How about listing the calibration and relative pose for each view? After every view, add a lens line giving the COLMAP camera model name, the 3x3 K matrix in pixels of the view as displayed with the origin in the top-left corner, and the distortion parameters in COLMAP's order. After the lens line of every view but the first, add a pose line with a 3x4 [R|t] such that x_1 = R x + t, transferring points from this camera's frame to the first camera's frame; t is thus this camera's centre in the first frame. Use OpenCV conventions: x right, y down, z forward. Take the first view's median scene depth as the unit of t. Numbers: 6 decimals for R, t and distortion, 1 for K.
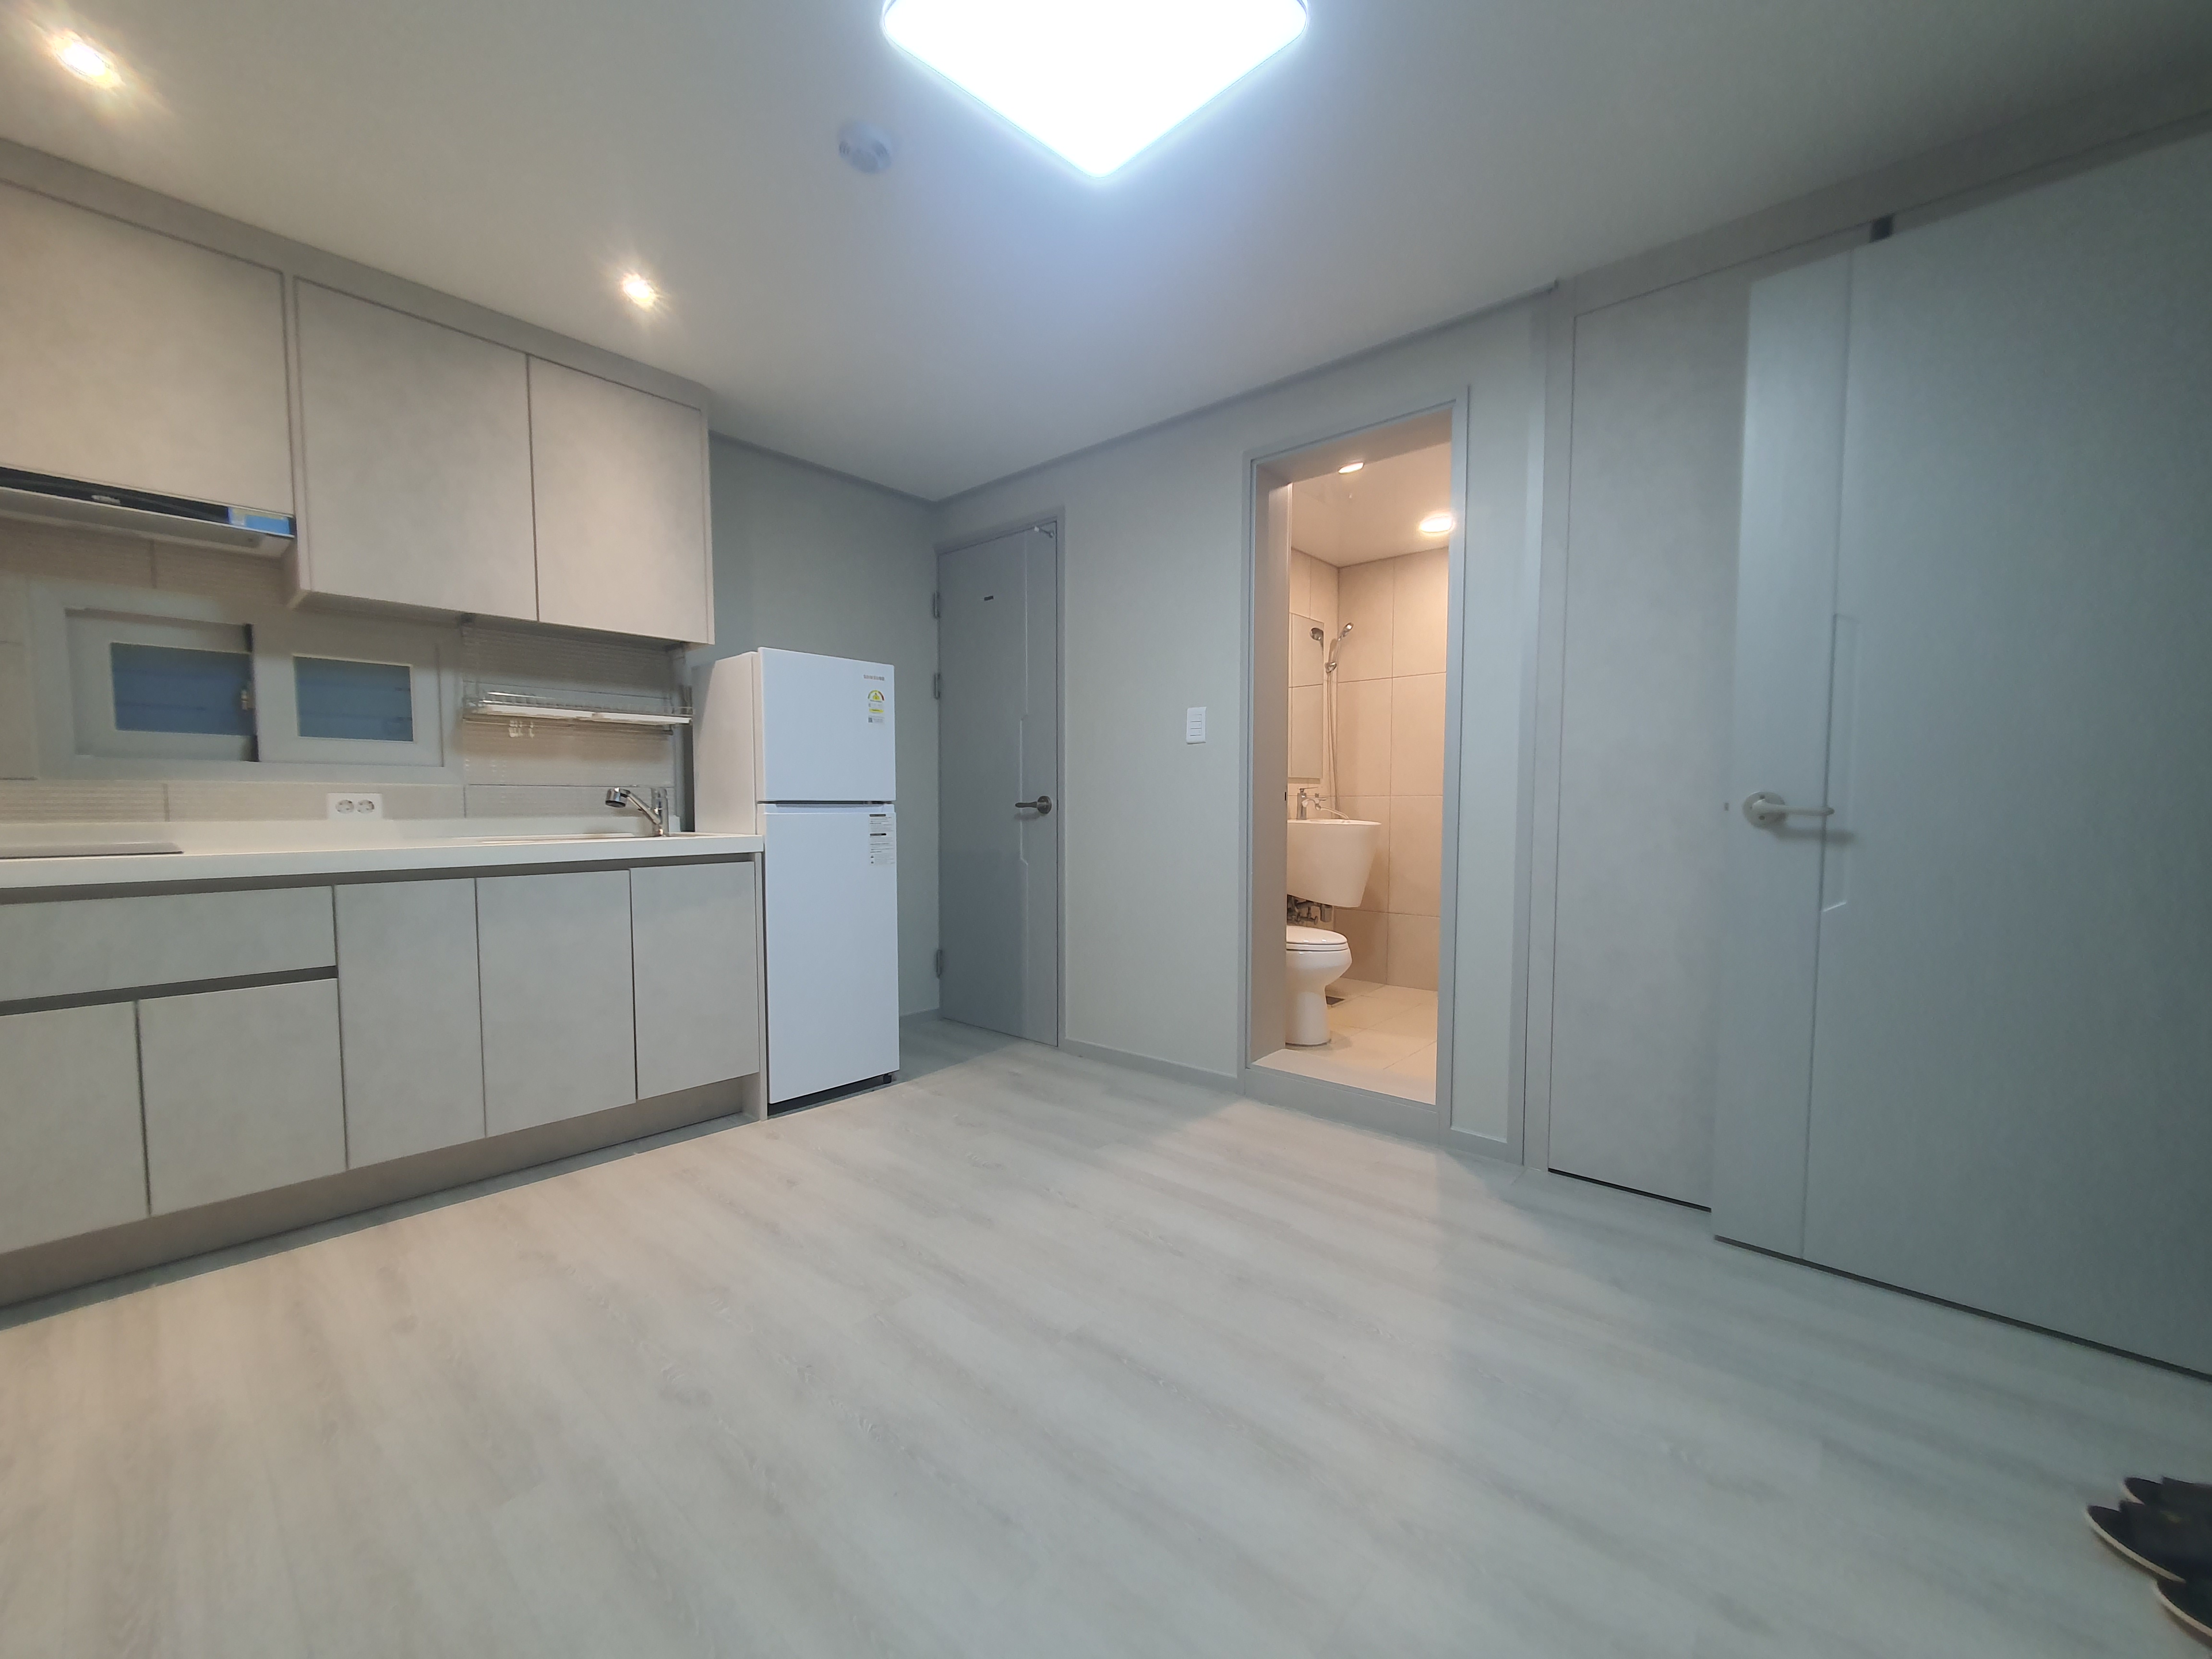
lens RADIAL K [[883.8, 0, 1106.0], [0, 883.8, 844.8], [0, 0, 1]] dist [0.015343, -0.000064]
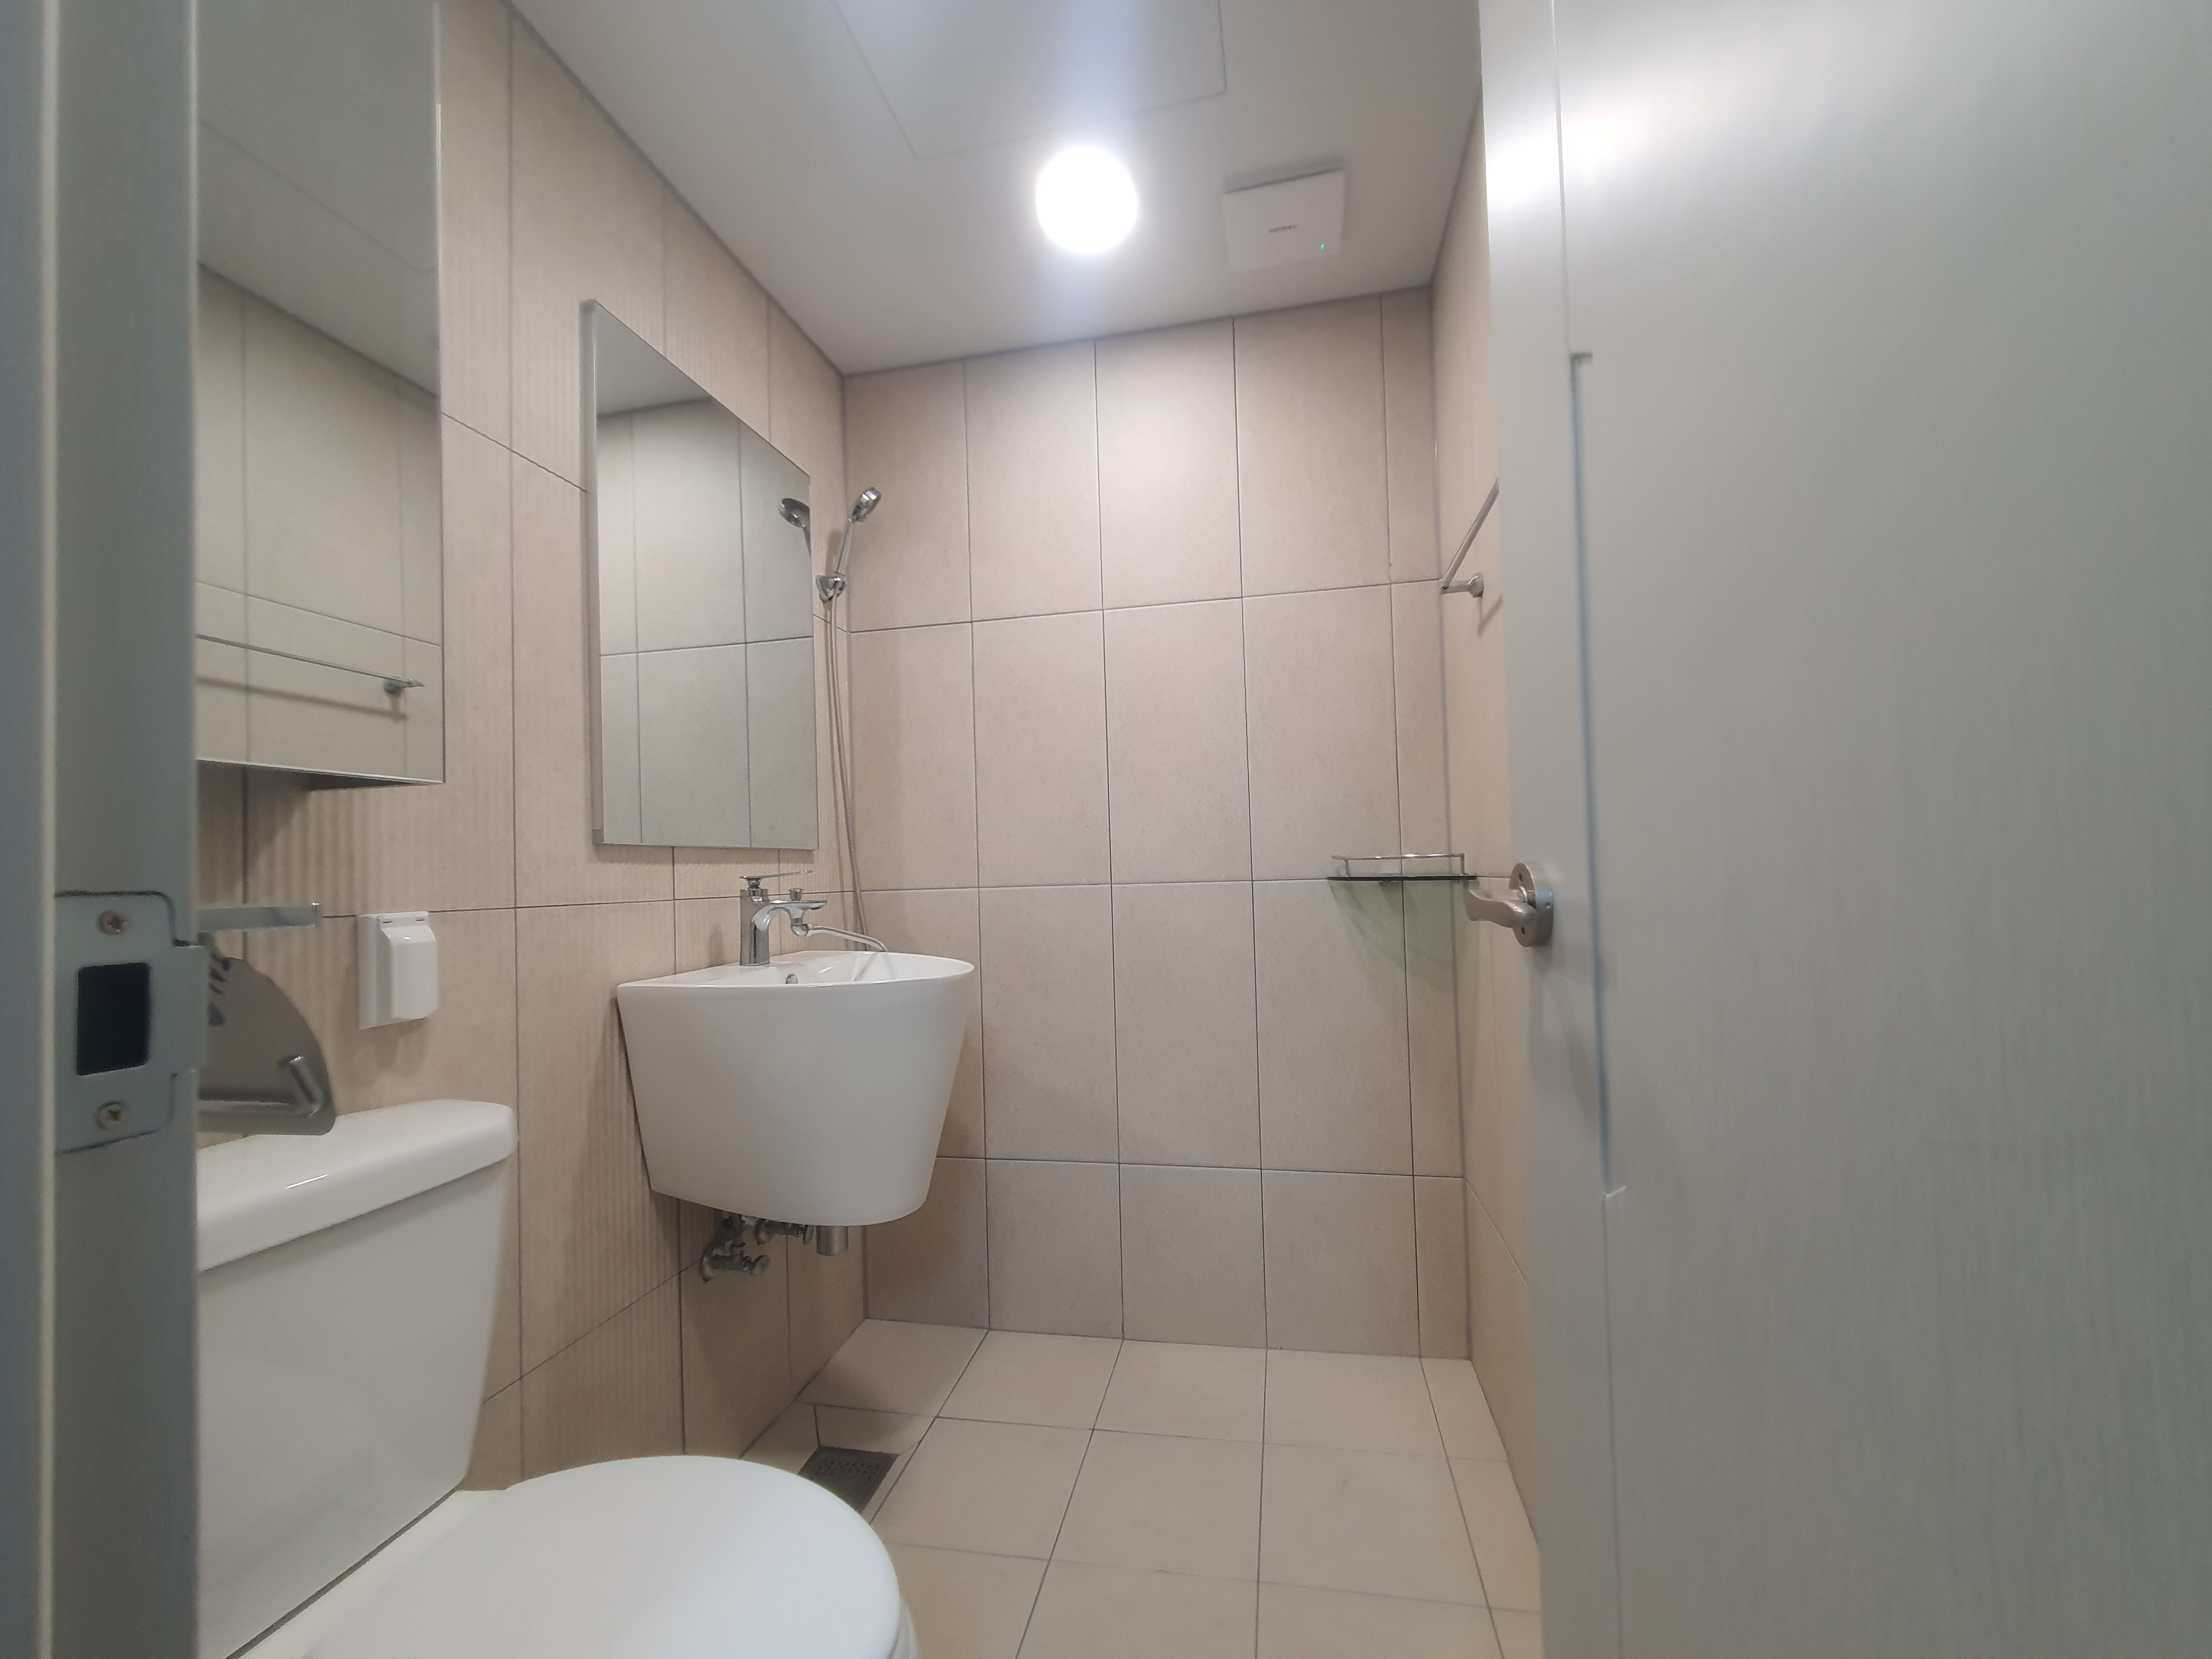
lens RADIAL K [[883.8, 0, 1120.6], [0, 883.8, 847.9], [0, 0, 1]] dist [0.015343, -0.000064]
pose [[0.859421, -0.008820, 0.511192, 0.156360], [0.059013, 0.994880, -0.082048, -0.035208], [-0.507851, 0.100680, 0.855541, 0.583905]]
